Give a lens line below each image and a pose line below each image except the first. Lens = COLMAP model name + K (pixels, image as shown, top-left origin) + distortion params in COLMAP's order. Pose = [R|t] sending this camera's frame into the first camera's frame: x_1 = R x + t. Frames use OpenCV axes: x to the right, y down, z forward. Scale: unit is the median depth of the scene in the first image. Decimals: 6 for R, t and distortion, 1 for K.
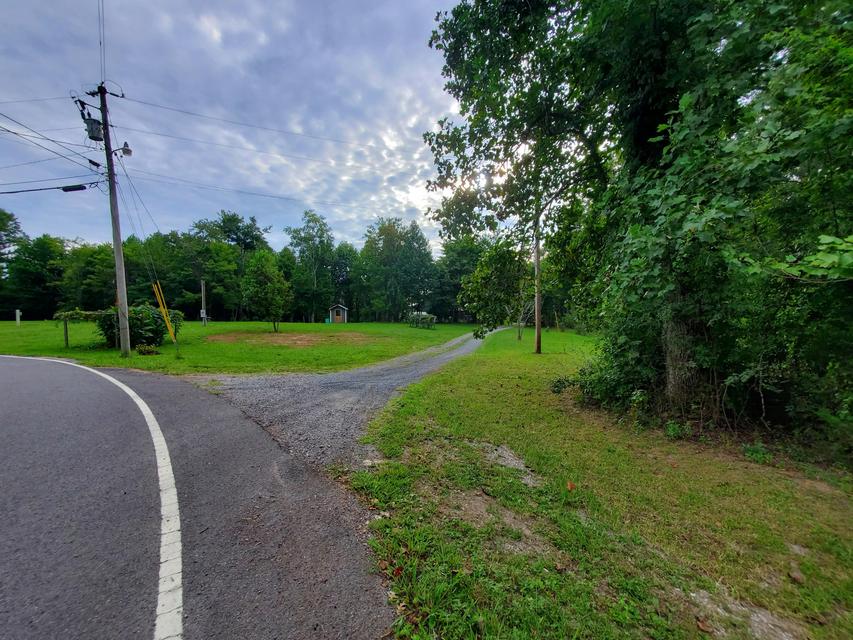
lens RADIAL K [[351.2, 0, 425.8], [0, 351.2, 318.1], [0, 0, 1]] dist [-0.004353, -0.000170]
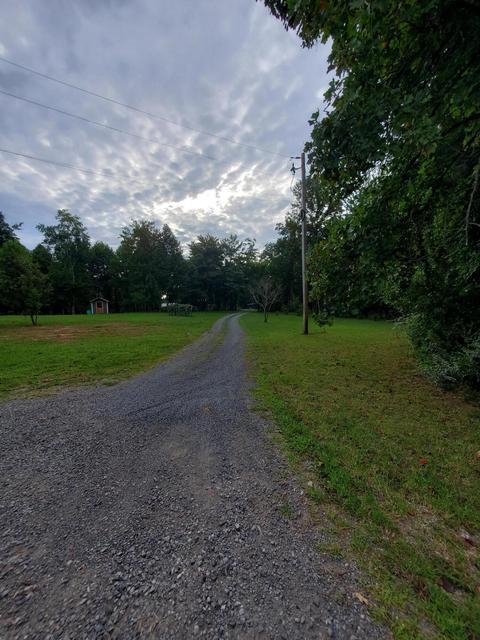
lens RADIAL K [[263.5, 0, 241.1], [0, 263.5, 314.6], [0, 0, 1]] dist [-0.004353, -0.000170]
pose [[0.964365, -0.035866, 0.262134, -0.423000], [0.028281, 0.999066, 0.032656, 0.013993], [-0.263060, -0.024079, 0.964479, 0.999150]]
